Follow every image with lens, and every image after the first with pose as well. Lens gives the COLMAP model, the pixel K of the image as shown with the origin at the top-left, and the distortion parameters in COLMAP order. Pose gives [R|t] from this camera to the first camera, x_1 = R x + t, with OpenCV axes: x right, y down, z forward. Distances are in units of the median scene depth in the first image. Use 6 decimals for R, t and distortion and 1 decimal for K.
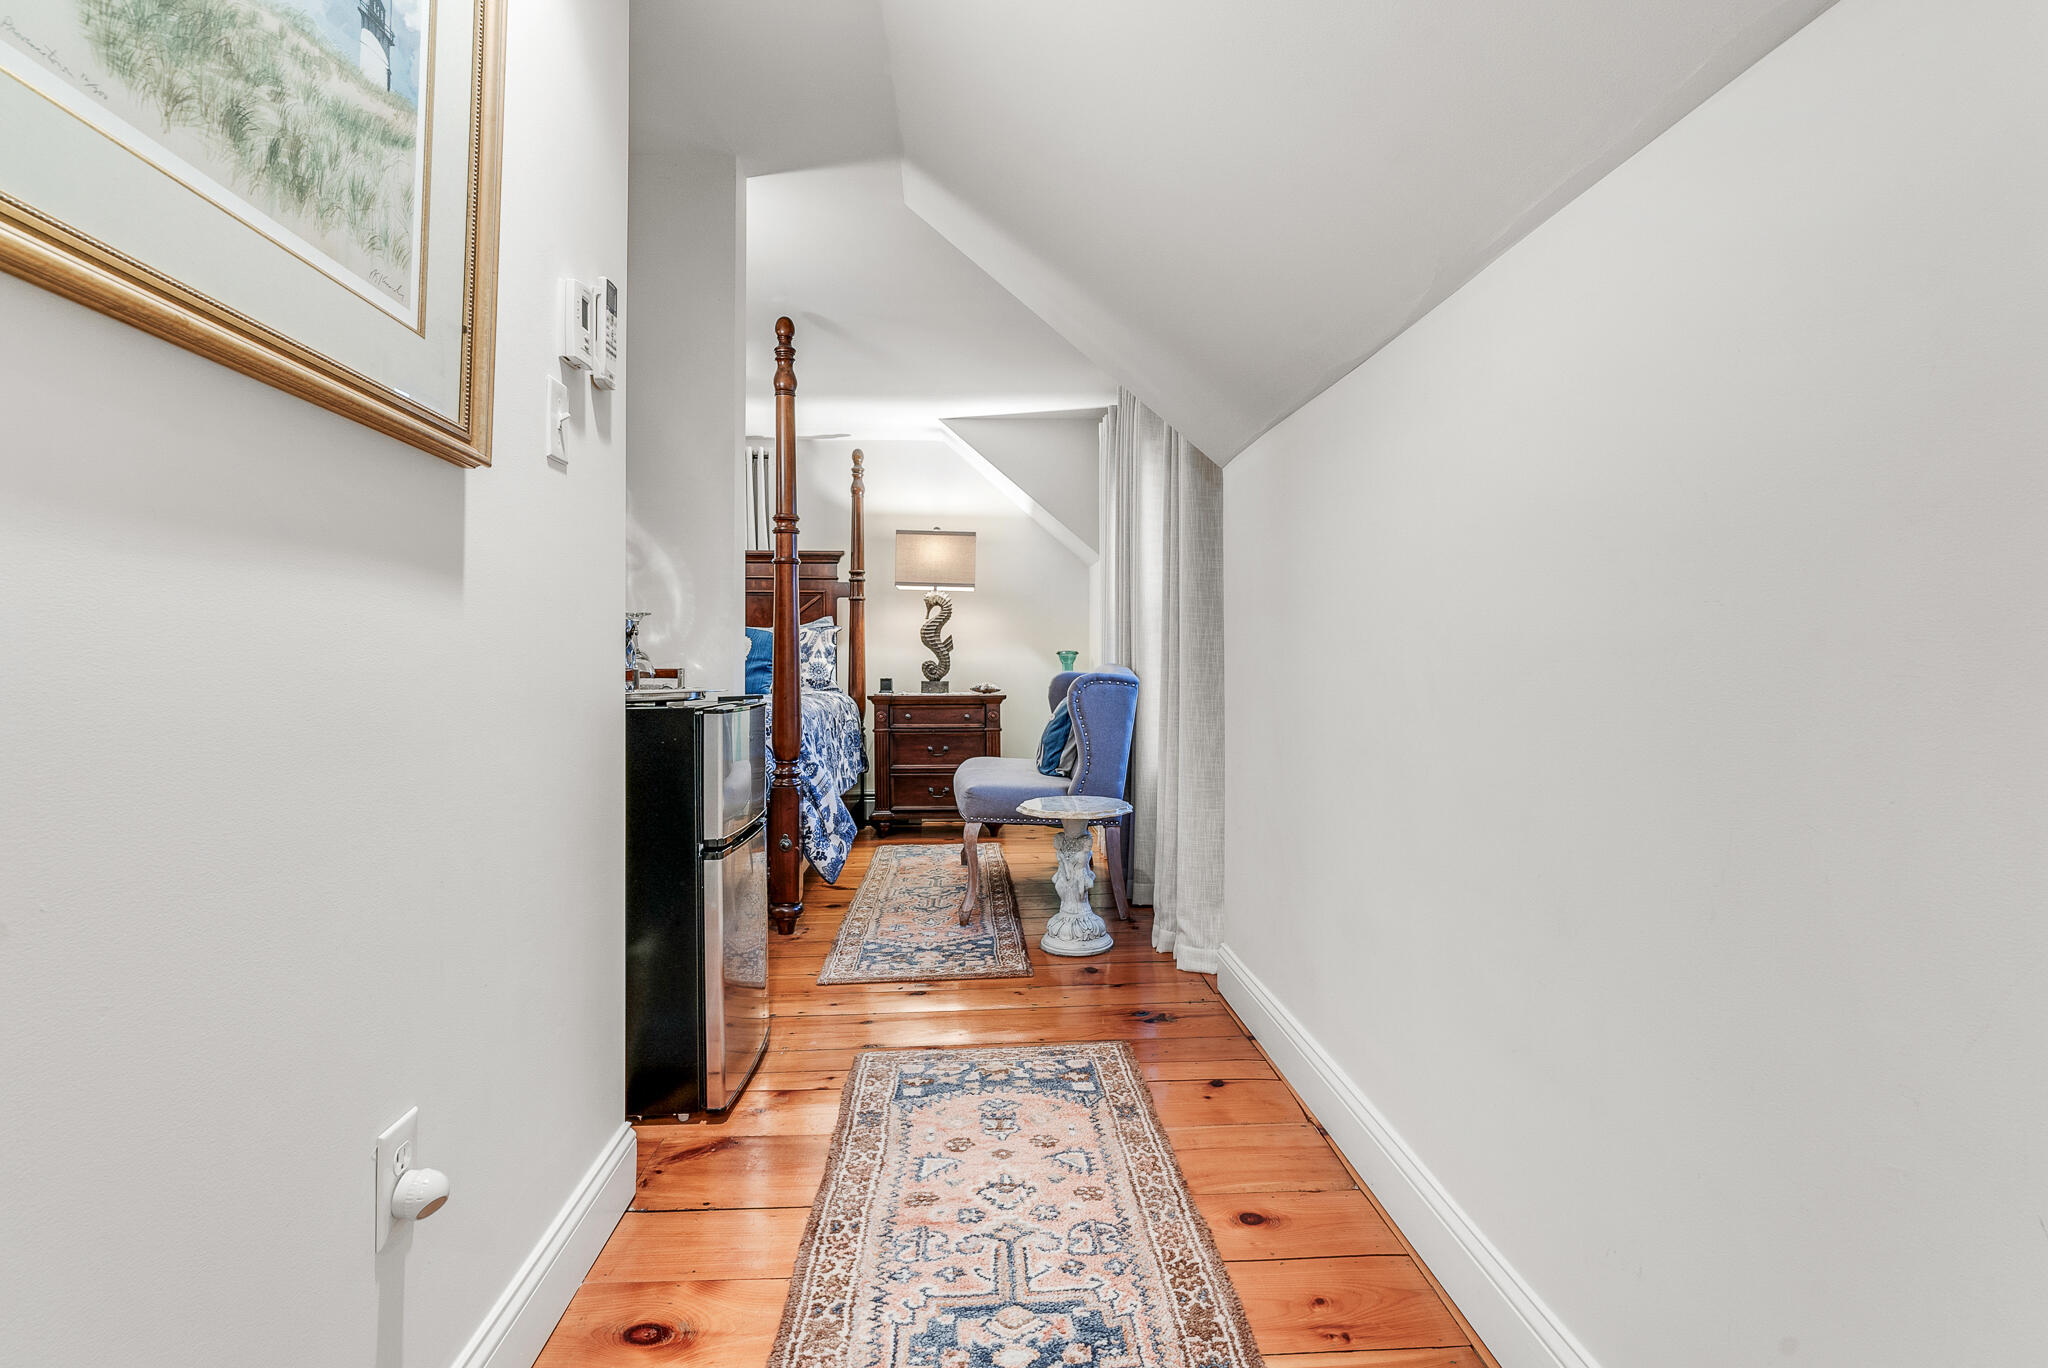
lens RADIAL K [[1029.3, 0, 1030.5], [0, 1029.3, 668.1], [0, 0, 1]] dist [0.000581, 0.000011]
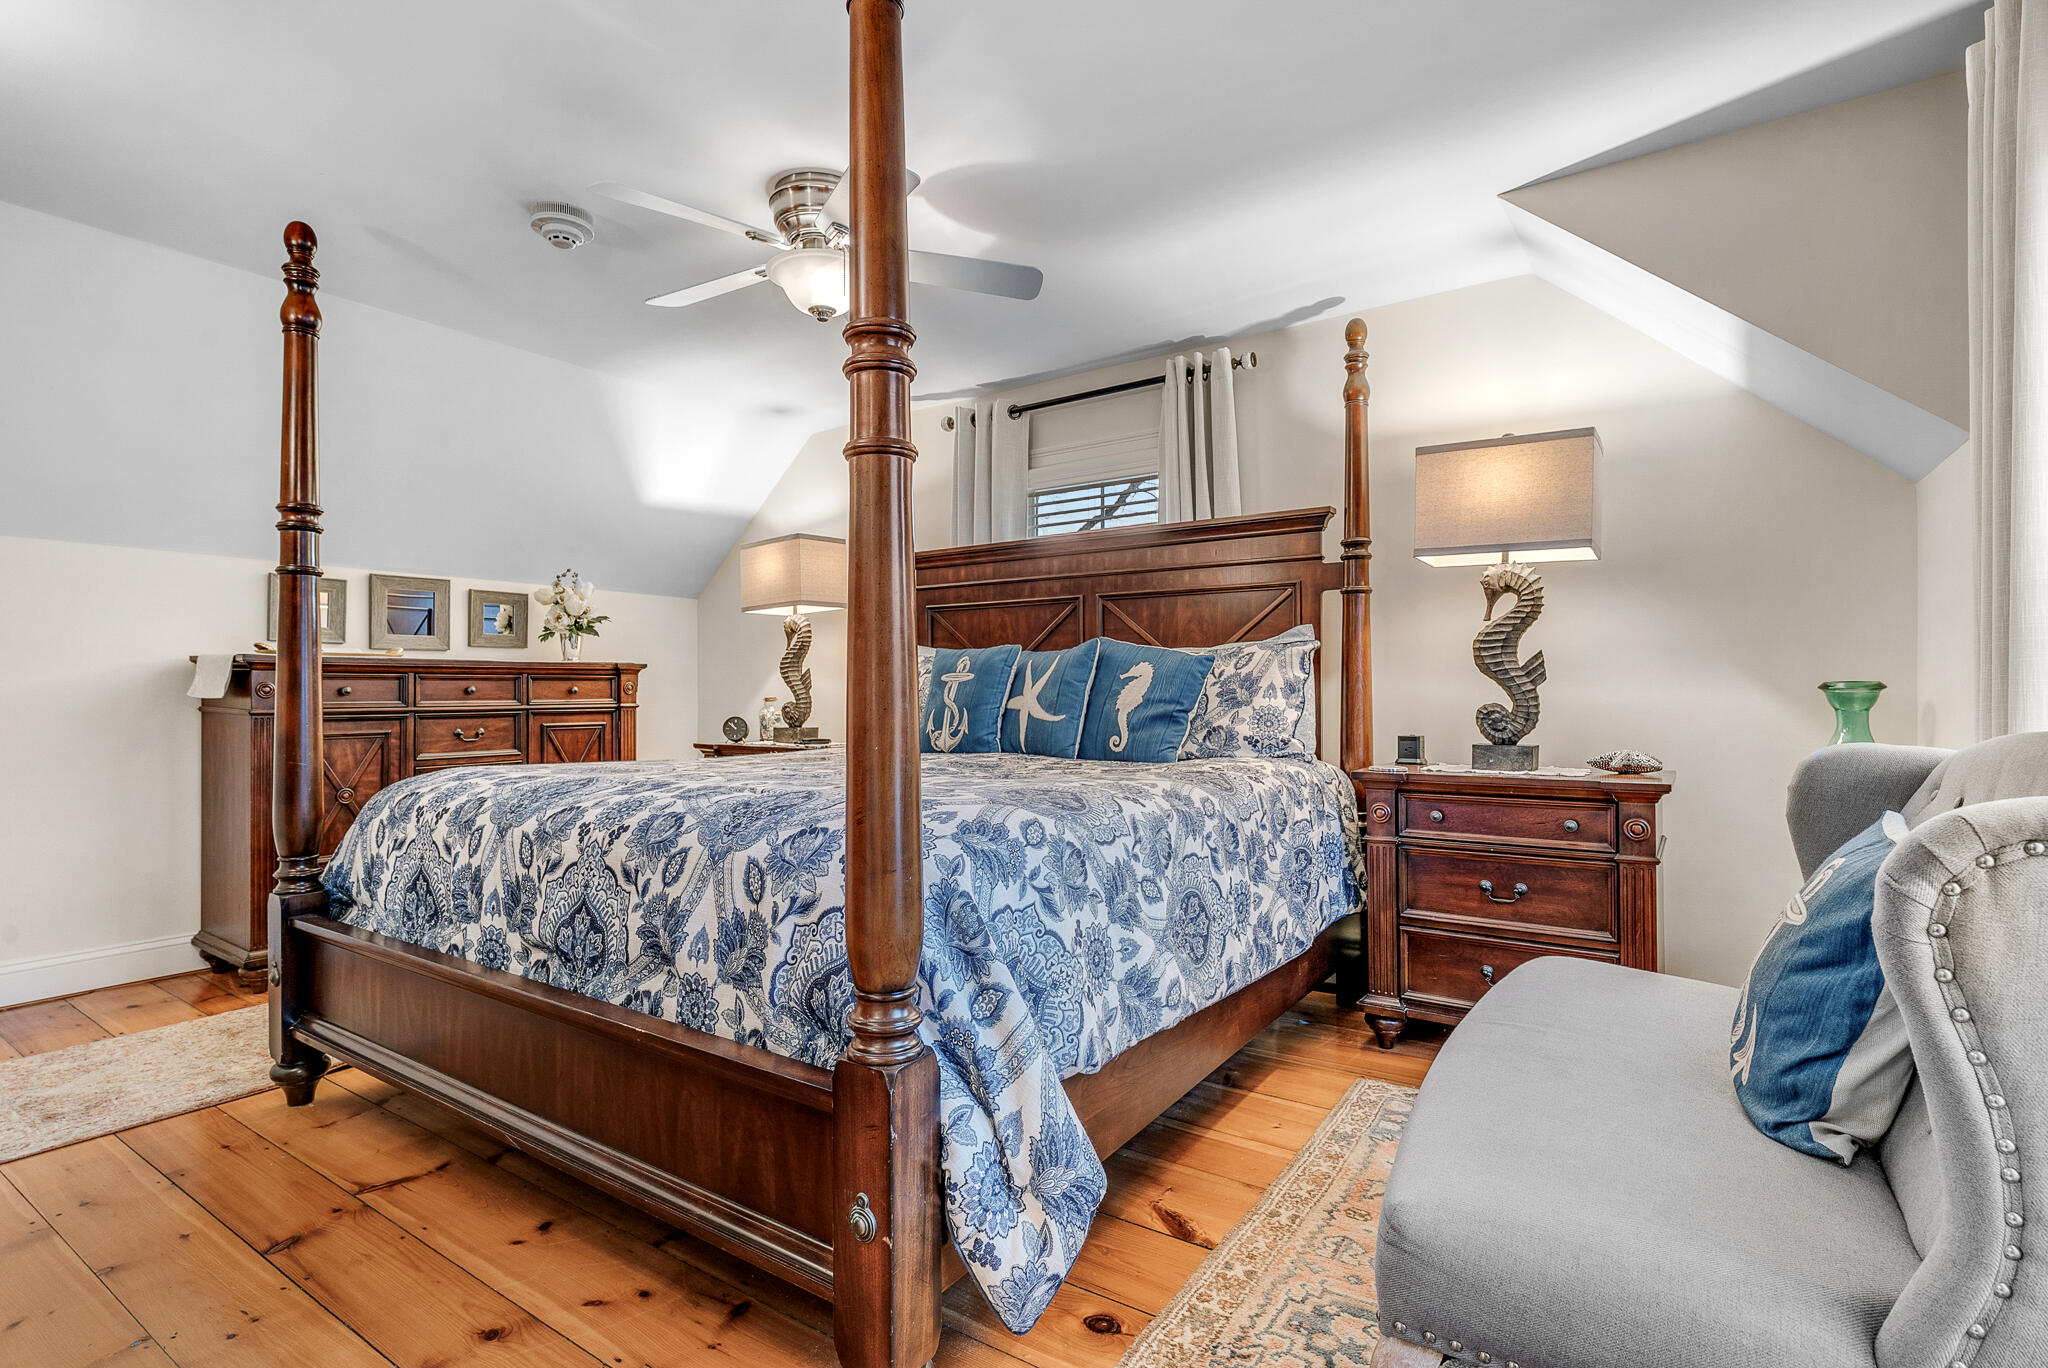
lens RADIAL K [[979.6, 0, 1026.2], [0, 979.6, 689.6], [0, 0, 1]] dist [-0.003270, 0.000349]
pose [[0.789532, -0.004900, -0.613689, 0.014192], [-0.001259, 0.999953, -0.009604, -0.009167], [0.613708, 0.008355, 0.789489, 0.489835]]
